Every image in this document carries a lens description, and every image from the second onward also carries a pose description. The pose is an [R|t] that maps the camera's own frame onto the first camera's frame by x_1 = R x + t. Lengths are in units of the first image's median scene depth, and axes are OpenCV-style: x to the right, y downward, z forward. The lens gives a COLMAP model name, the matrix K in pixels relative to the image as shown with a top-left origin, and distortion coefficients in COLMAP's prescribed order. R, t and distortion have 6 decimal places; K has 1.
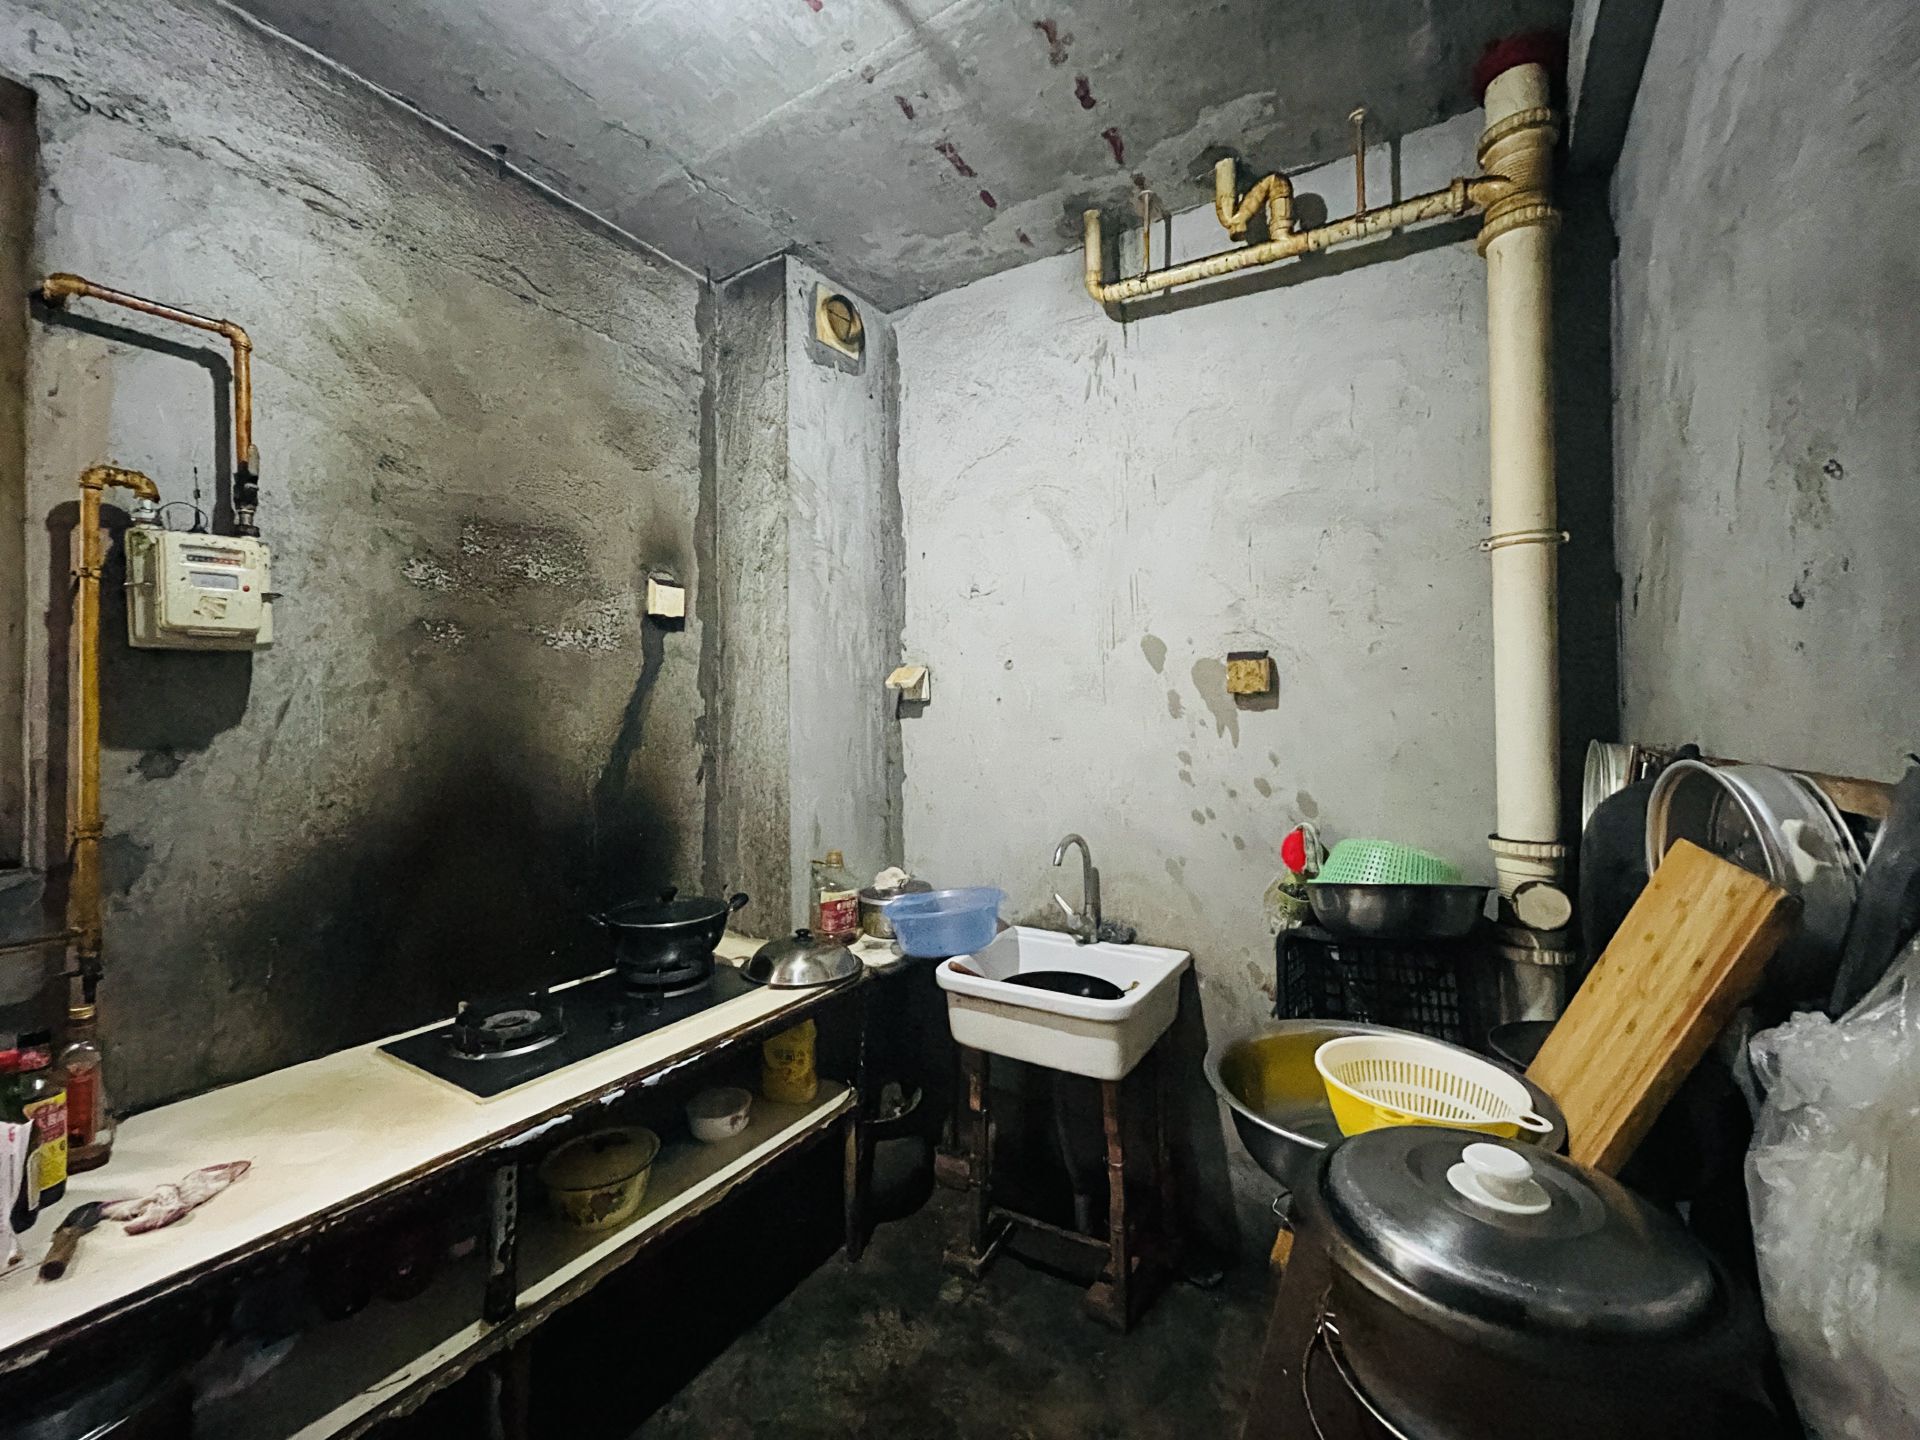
lens RADIAL K [[782.3, 0, 955.9], [0, 782.3, 713.7], [0, 0, 1]] dist [-0.002817, -0.000513]
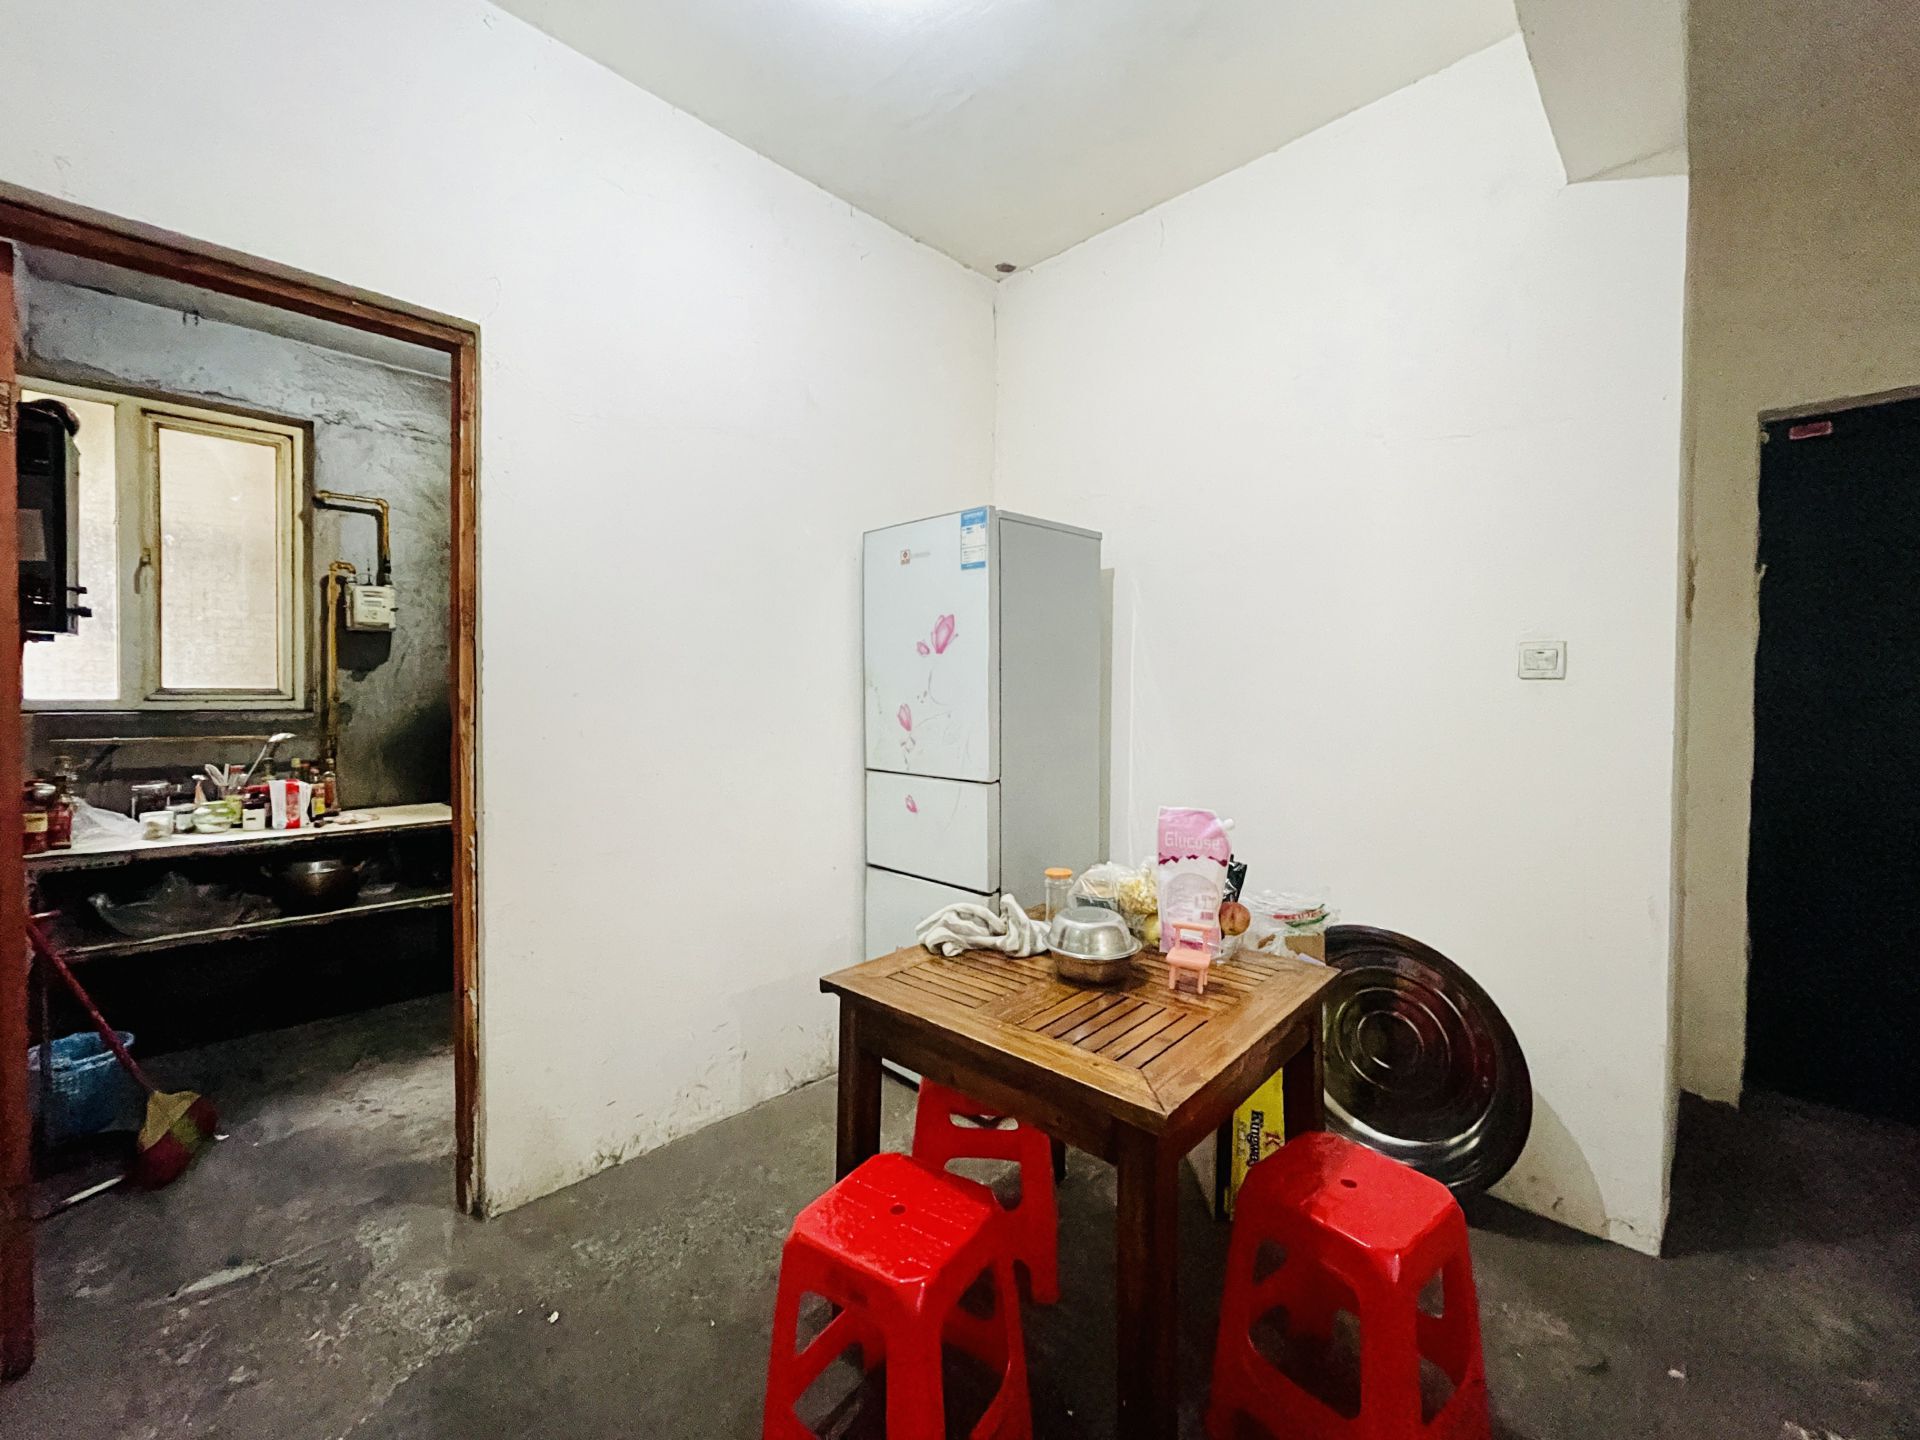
lens RADIAL K [[782.3, 0, 966.6], [0, 782.3, 710.0], [0, 0, 1]] dist [-0.002817, -0.000513]
pose [[0.981669, 0.006916, -0.190469, 1.439705], [-0.003127, 0.999791, 0.020187, 0.119688], [0.190569, -0.019222, 0.981486, -1.145568]]
